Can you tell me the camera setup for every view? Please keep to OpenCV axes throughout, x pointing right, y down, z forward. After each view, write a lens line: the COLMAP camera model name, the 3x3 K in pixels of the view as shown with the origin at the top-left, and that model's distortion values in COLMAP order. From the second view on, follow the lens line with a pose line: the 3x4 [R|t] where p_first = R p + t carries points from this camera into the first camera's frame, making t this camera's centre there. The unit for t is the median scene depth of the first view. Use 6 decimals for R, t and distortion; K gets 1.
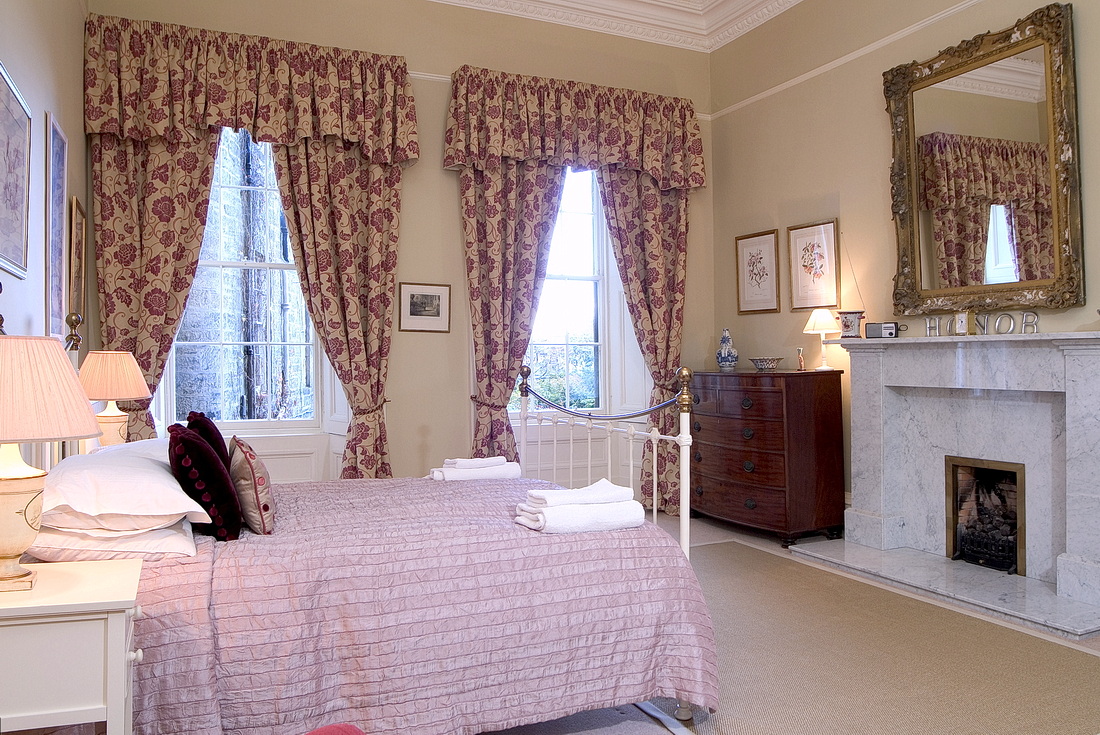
lens RADIAL K [[668.7, 0, 550.0], [0, 668.7, 367.5], [0, 0, 1]] dist [-0.005988, -0.001573]
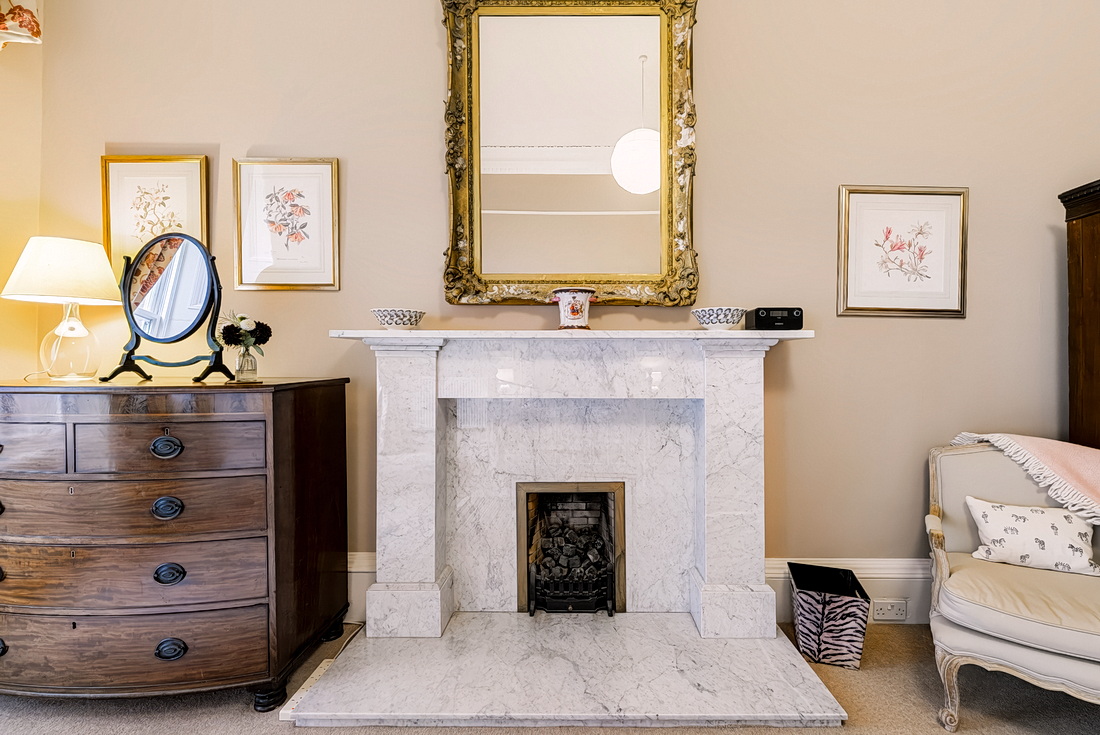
lens RADIAL K [[380.3, 0, 550.0], [0, 380.3, 367.5], [0, 0, 1]] dist [-0.001412, 0.000115]
pose [[0.371609, 0.027182, 0.927991, 0.171652], [0.003081, 0.999530, -0.030512, 0.007636], [-0.928384, 0.014198, 0.371351, 0.745784]]
